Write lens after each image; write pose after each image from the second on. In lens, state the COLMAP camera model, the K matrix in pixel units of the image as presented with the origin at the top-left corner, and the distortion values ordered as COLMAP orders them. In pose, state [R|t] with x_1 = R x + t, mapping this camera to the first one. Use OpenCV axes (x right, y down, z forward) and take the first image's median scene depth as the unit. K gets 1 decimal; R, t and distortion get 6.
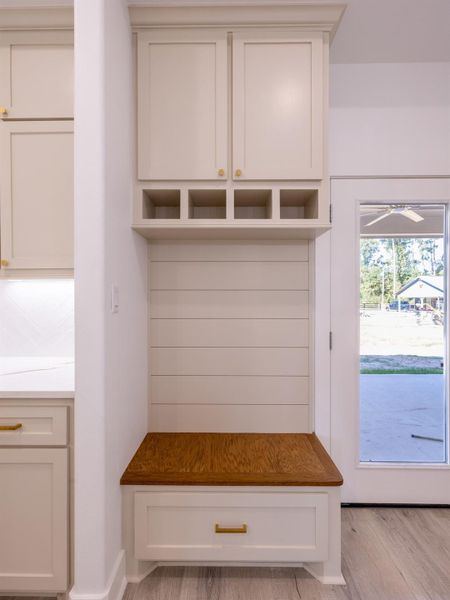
lens RADIAL K [[290.4, 0, 225.6], [0, 290.4, 303.8], [0, 0, 1]] dist [0.001198, 0.000160]
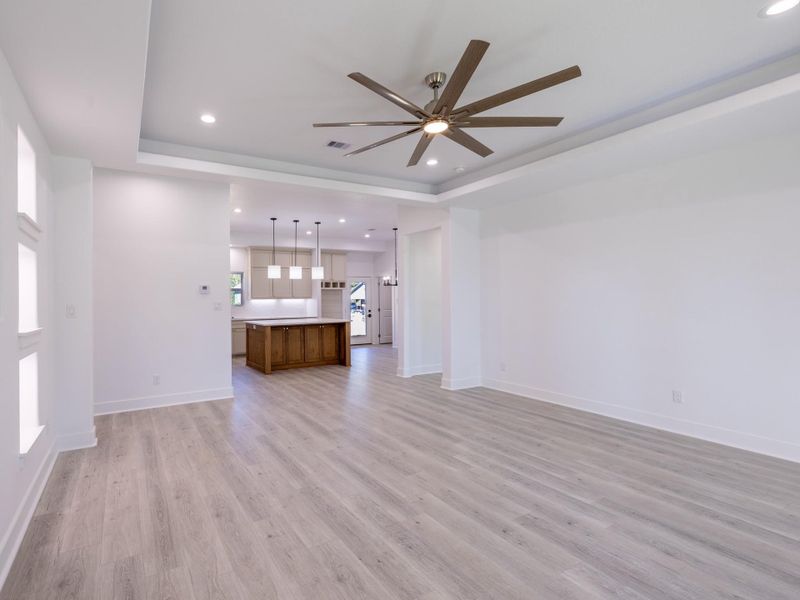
lens RADIAL K [[400.5, 0, 327.0], [0, 400.5, 298.3], [0, 0, 1]] dist [0.001327, 0.000033]
pose [[0.880744, -0.006199, 0.473553, -3.582182], [0.017249, 0.999671, -0.018994, 0.048333], [-0.473279, 0.024897, 0.880561, -5.516019]]
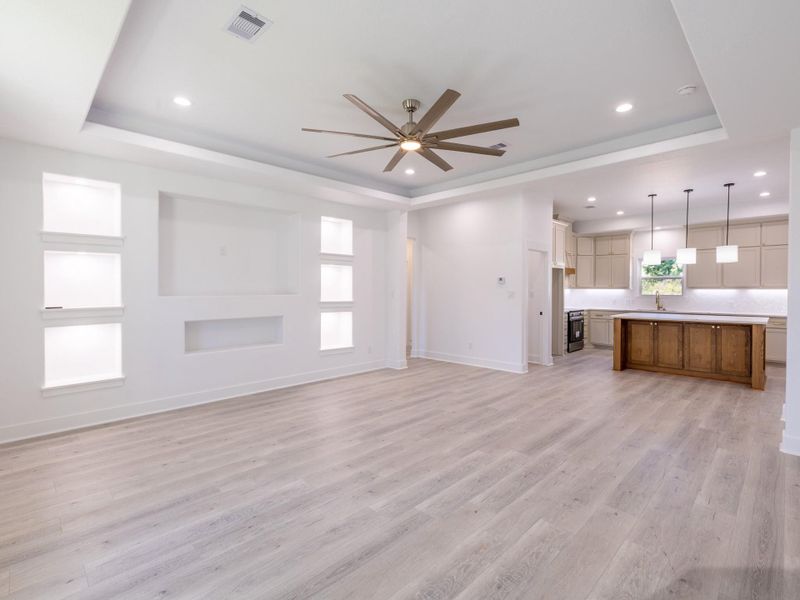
lens RADIAL K [[383.4, 0, 392.3], [0, 383.4, 294.6], [0, 0, 1]] dist [0.000693, -0.000467]
pose [[0.705463, 0.014578, -0.708597, -0.616795], [-0.017077, 0.999848, 0.003568, 0.043436], [0.708541, 0.009583, 0.705604, -5.697850]]
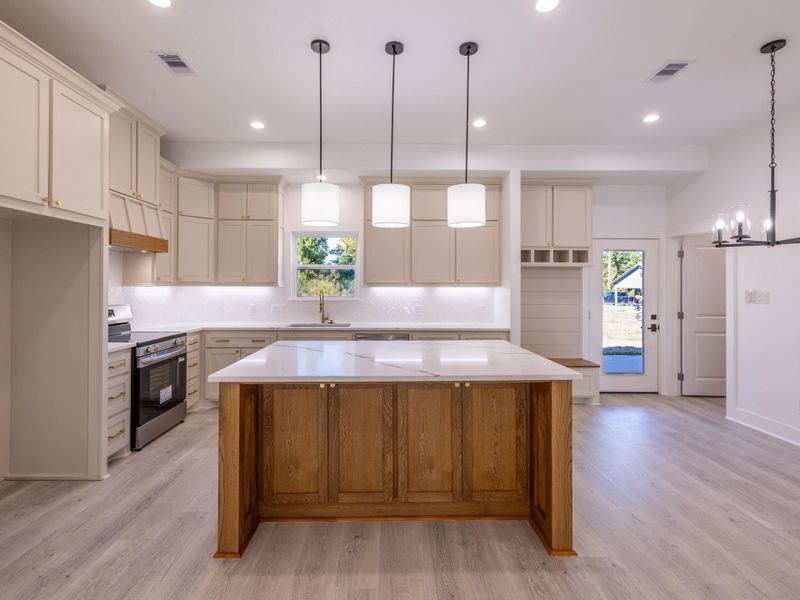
lens RADIAL K [[393.7, 0, 389.7], [0, 393.7, 285.6], [0, 0, 1]] dist [0.002163, 0.000875]
pose [[0.999796, 0.005378, 0.019457, -1.368838], [-0.004964, 0.999762, -0.021253, -0.024596], [-0.019566, 0.021152, 0.999585, -2.198620]]
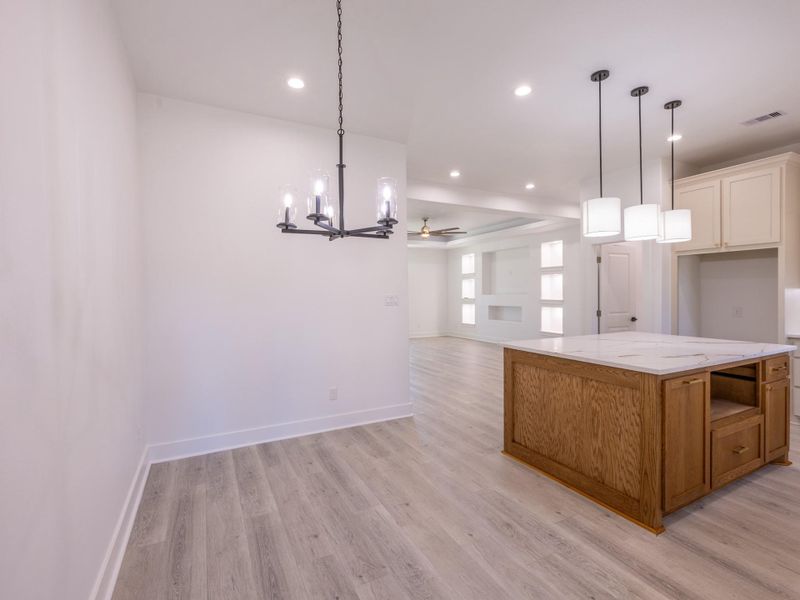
lens RADIAL K [[377.3, 0, 403.5], [0, 377.3, 295.0], [0, 0, 1]] dist [0.001831, 0.000224]
pose [[-0.881268, 0.013842, -0.472414, 0.801687], [0.002170, 0.999679, 0.025243, -0.079340], [0.472612, 0.021220, -0.881015, 0.780102]]
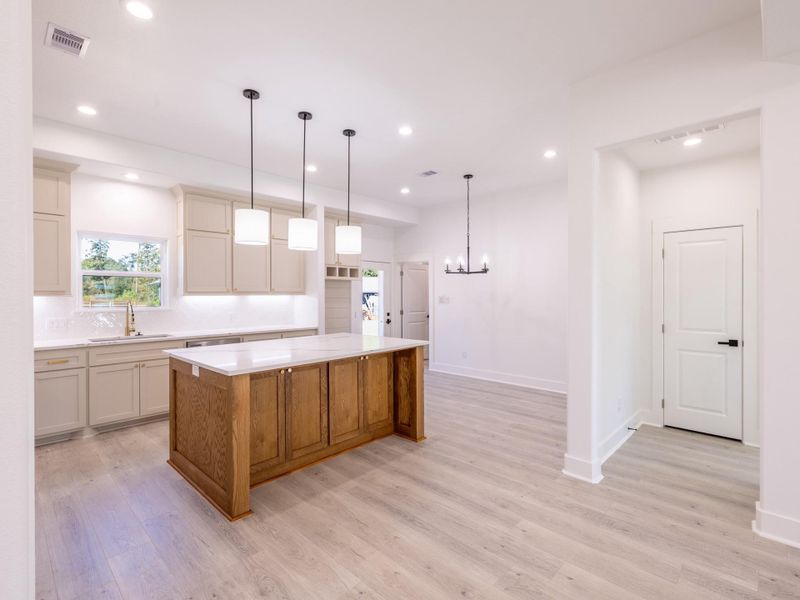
lens RADIAL K [[387.2, 0, 403.6], [0, 387.2, 296.6], [0, 0, 1]] dist [0.001198, 0.000160]
pose [[0.677121, -0.003613, 0.735862, -2.628301], [0.014662, 0.999856, -0.008583, -0.020687], [-0.735725, 0.016601, 0.677077, -2.430338]]
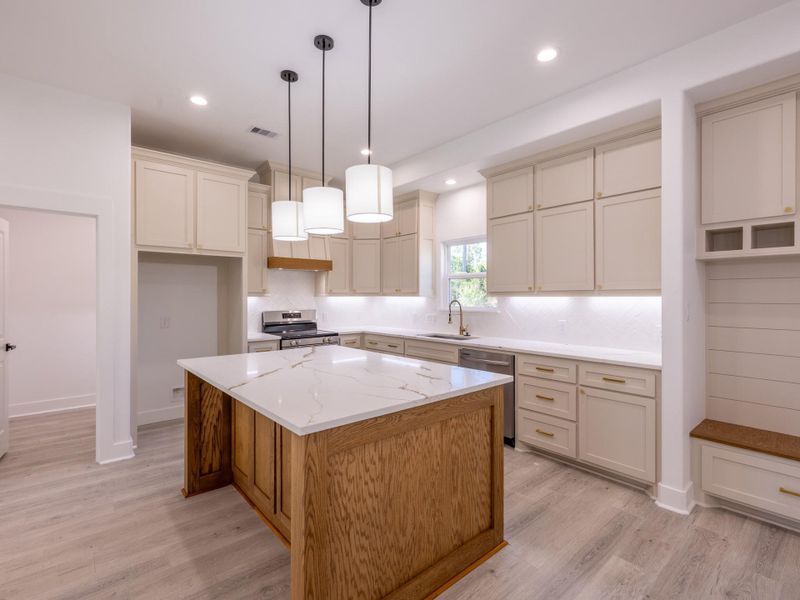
lens RADIAL K [[383.4, 0, 392.3], [0, 383.4, 294.6], [0, 0, 1]] dist [0.000693, -0.000467]
pose [[0.654699, -0.000471, -0.755890, 0.110237], [-0.015747, 0.999774, -0.014261, -0.045557], [0.755726, 0.021239, 0.654543, -1.274209]]
